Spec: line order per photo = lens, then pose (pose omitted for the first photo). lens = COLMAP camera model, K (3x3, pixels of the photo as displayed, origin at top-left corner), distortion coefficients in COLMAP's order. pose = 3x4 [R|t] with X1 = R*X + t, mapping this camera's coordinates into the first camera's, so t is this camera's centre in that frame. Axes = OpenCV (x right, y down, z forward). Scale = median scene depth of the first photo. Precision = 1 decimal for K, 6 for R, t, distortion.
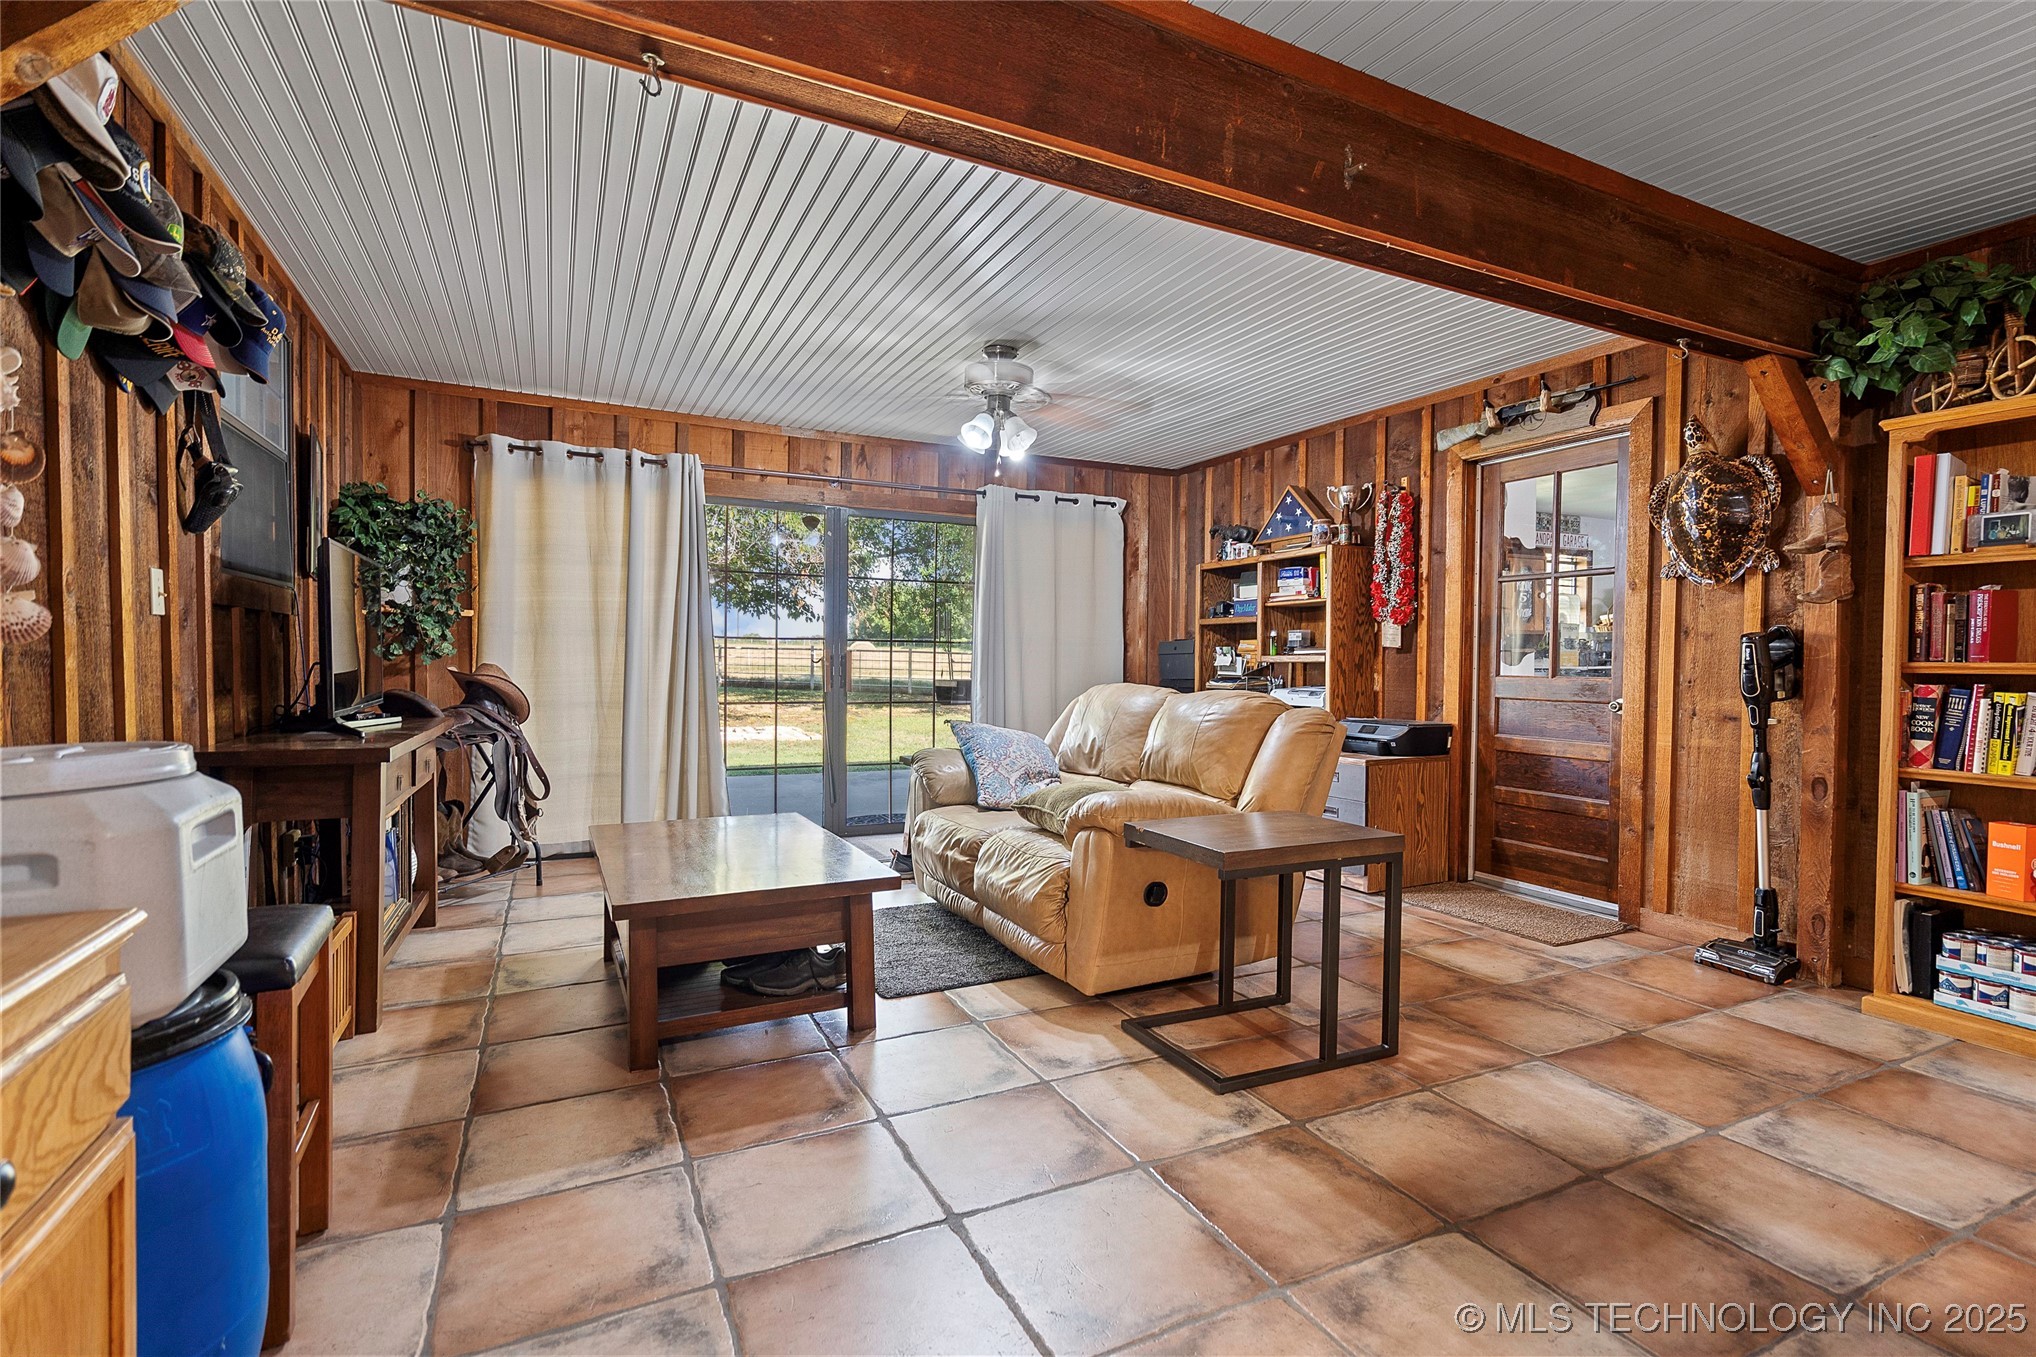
lens RADIAL K [[942.2, 0, 1016.7], [0, 942.2, 670.2], [0, 0, 1]] dist [-0.000774, 0.003250]
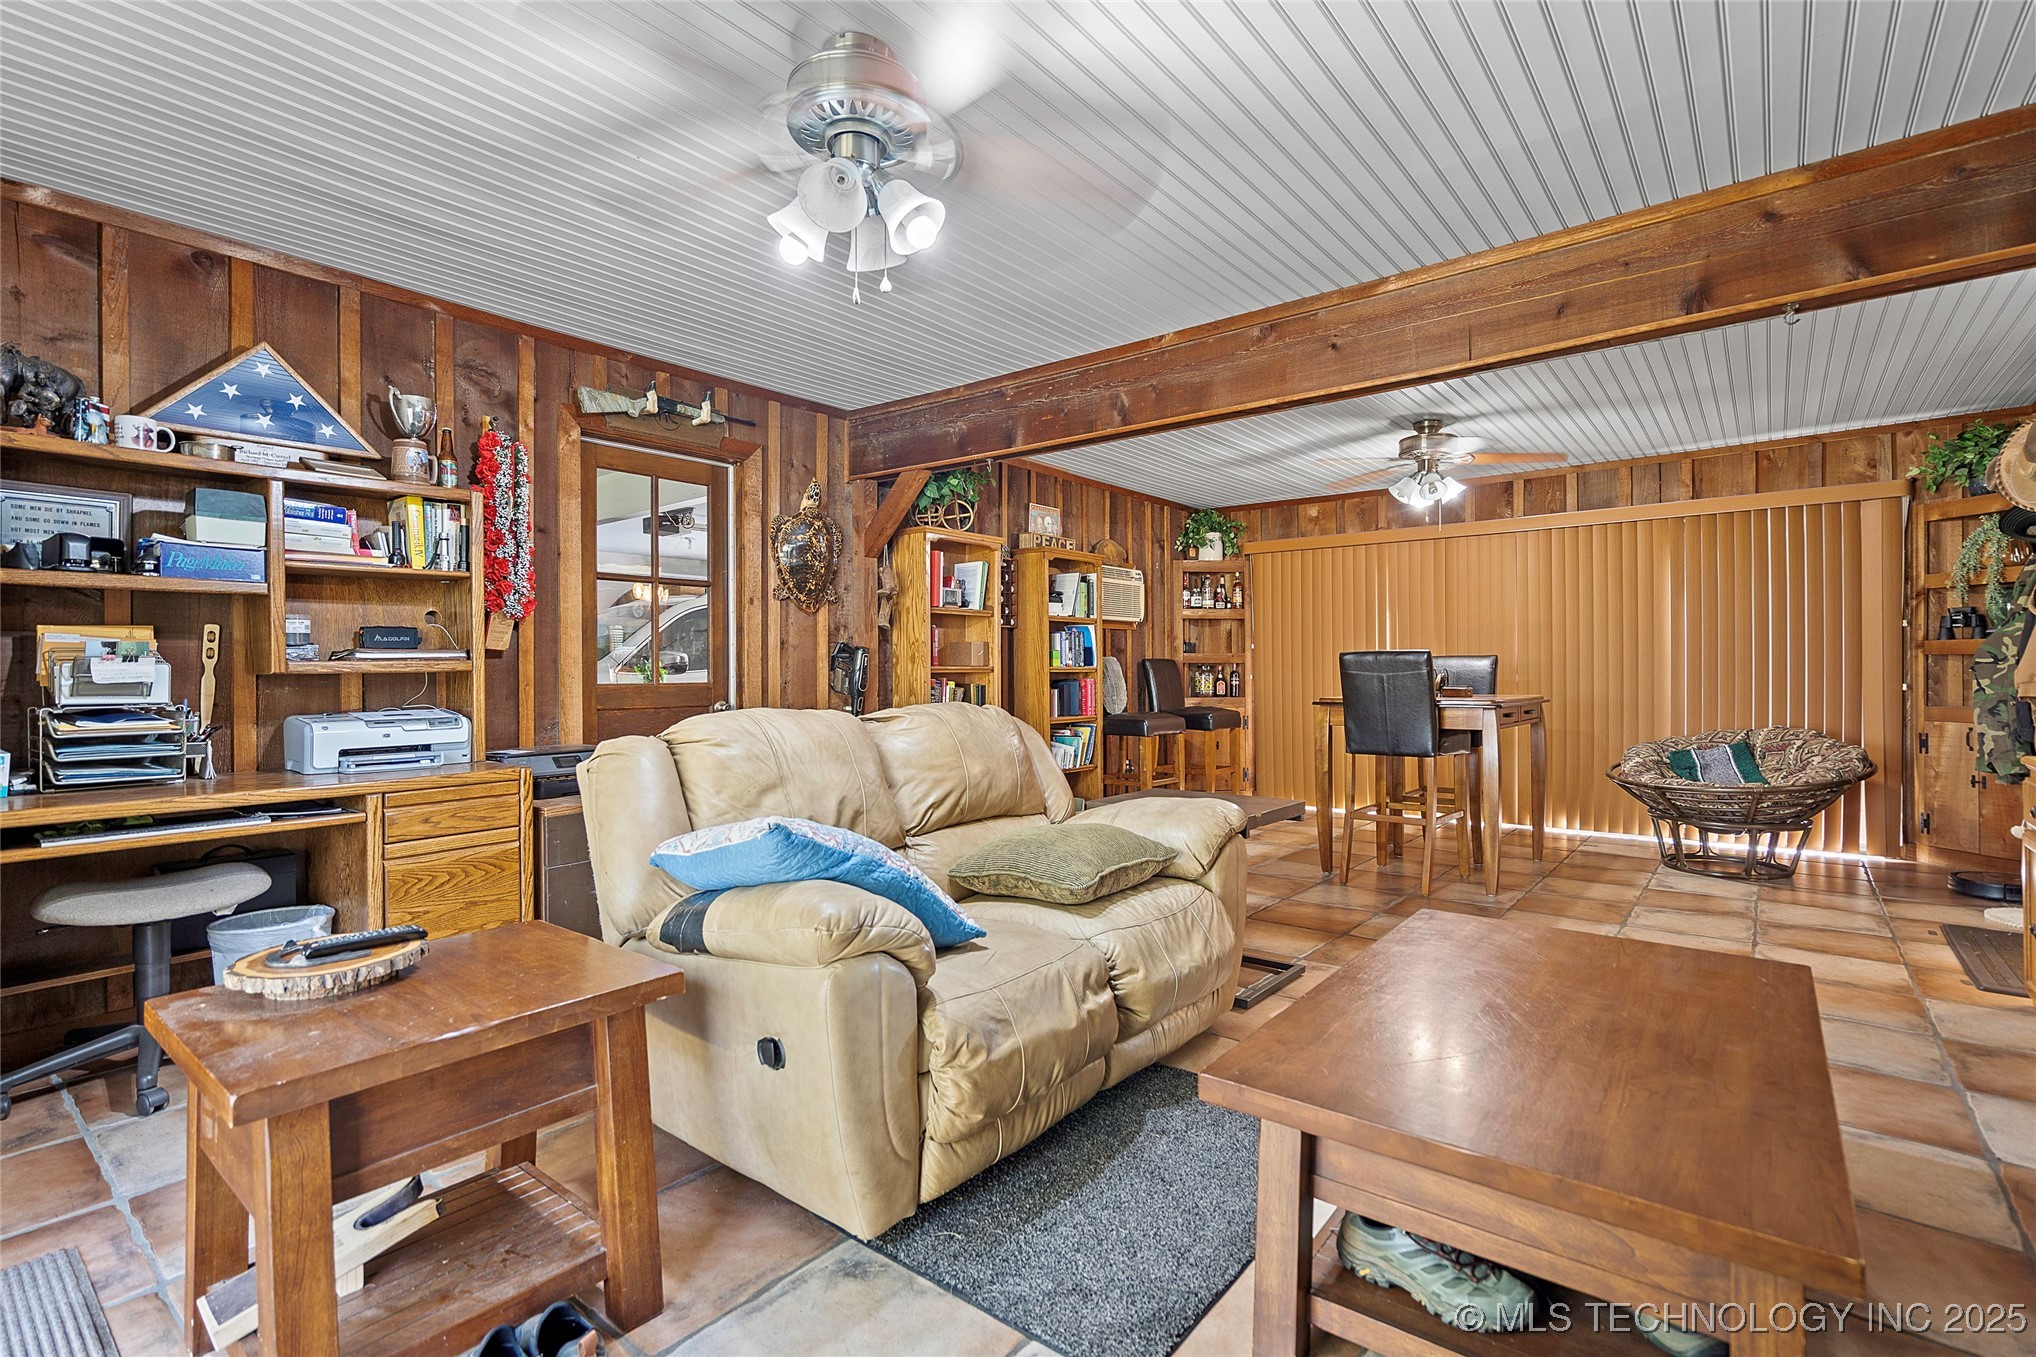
lens RADIAL K [[942.2, 0, 1020.6], [0, 942.2, 675.5], [0, 0, 1]] dist [-0.000774, 0.003250]
pose [[-0.420139, -0.011435, 0.907388, -0.962801], [0.011750, 0.999768, 0.018040, -0.030187], [-0.907384, 0.018241, -0.419907, 2.140988]]
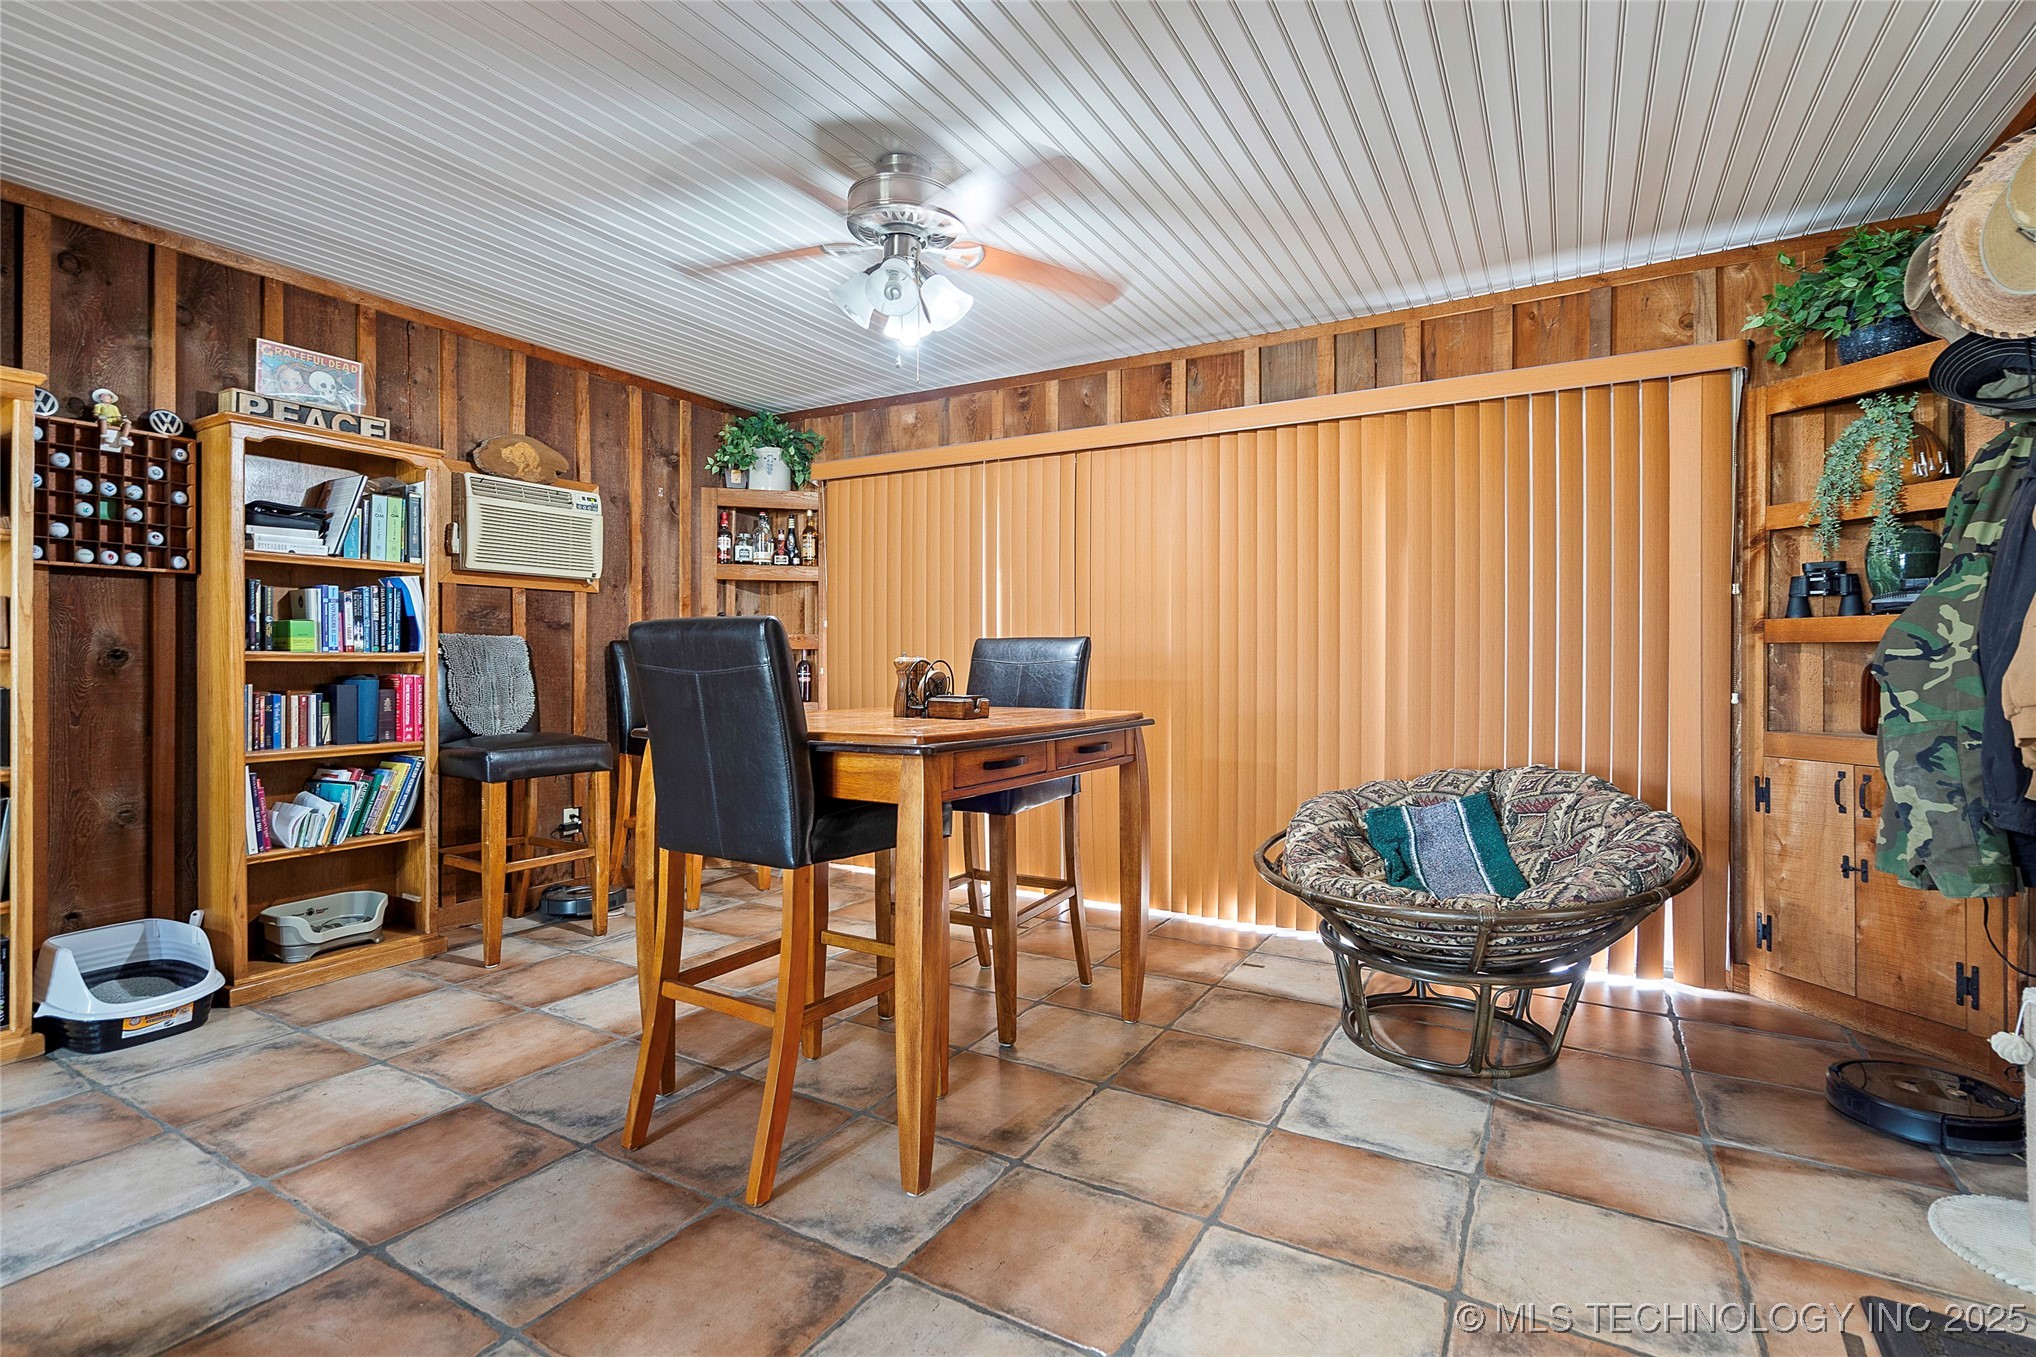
lens RADIAL K [[942.2, 0, 1024.7], [0, 942.2, 664.7], [0, 0, 1]] dist [-0.000774, 0.003250]
pose [[-0.548905, -0.015755, 0.835736, -0.284710], [0.002105, 0.999793, 0.020231, -0.010302], [-0.835882, 0.012864, -0.548758, 0.665371]]
